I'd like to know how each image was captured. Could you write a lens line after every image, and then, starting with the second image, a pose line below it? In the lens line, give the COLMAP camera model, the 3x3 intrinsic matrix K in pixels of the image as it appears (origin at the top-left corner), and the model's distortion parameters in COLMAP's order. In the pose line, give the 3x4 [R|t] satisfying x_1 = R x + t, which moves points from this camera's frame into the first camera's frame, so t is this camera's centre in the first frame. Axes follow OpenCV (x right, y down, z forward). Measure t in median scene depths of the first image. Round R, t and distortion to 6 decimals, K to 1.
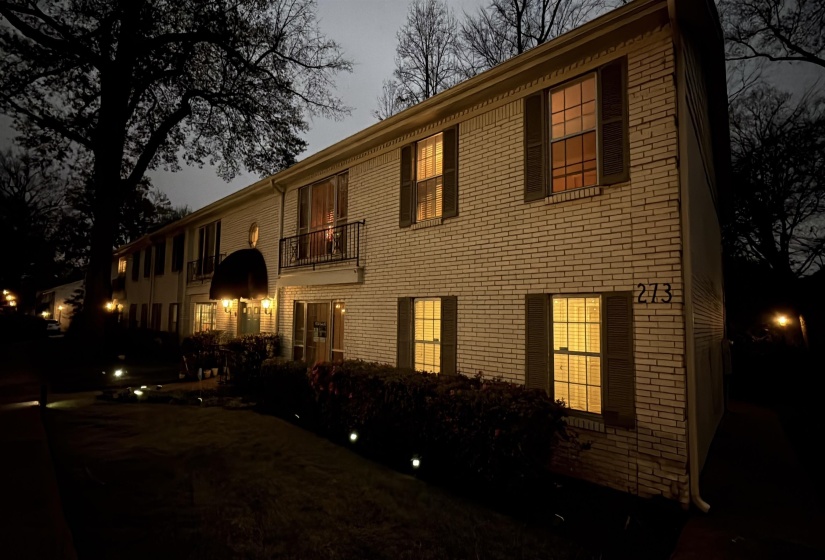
lens RADIAL K [[392.2, 0, 425.6], [0, 392.2, 271.6], [0, 0, 1]] dist [0.000500, -0.000164]
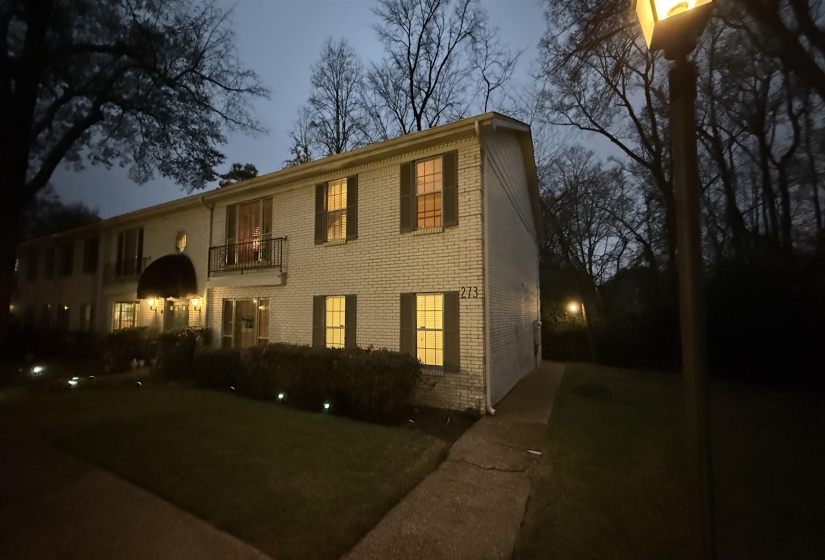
lens RADIAL K [[392.2, 0, 425.6], [0, 392.2, 271.6], [0, 0, 1]] dist [0.000500, -0.000164]
pose [[0.975979, 0.001907, 0.217858, 0.009851], [-0.004397, 0.999930, 0.010947, -0.027106], [-0.217822, -0.011642, 0.975919, -0.319541]]
